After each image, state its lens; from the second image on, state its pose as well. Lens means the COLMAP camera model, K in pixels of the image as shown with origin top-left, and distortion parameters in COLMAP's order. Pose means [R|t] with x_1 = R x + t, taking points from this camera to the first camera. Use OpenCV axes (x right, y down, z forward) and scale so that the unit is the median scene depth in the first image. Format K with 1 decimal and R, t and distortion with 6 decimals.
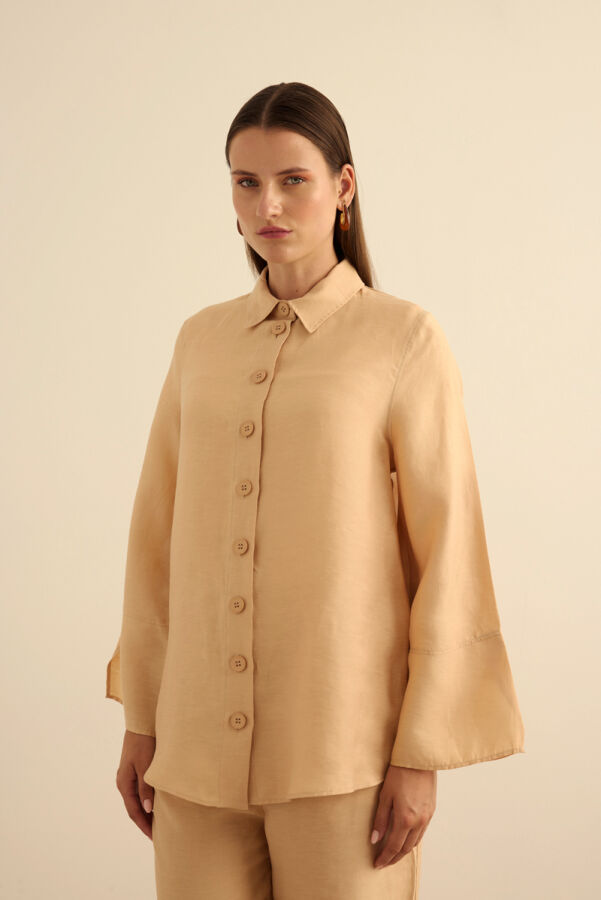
lens RADIAL K [[1488.2, 0, 299.5], [0, 1488.2, 531.2], [0, 0, 1]] dist [0.157592, -0.073307]
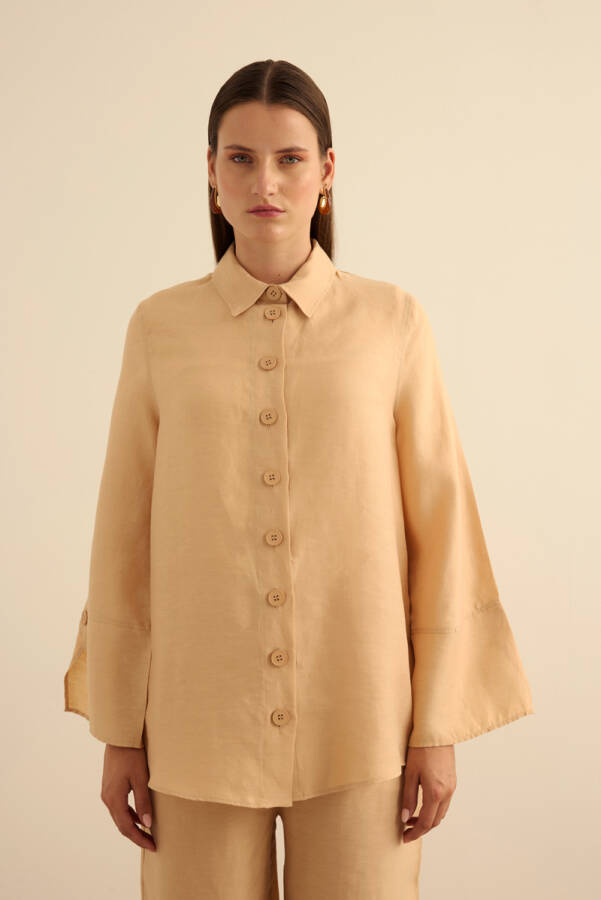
lens RADIAL K [[1488.2, 0, 299.5], [0, 1488.2, 531.2], [0, 0, 1]] dist [0.157592, -0.073307]
pose [[0.924070, -0.075942, 0.374604, -0.379923], [0.068254, 0.997096, 0.033769, -0.025821], [-0.376080, -0.005637, 0.926570, 0.089309]]
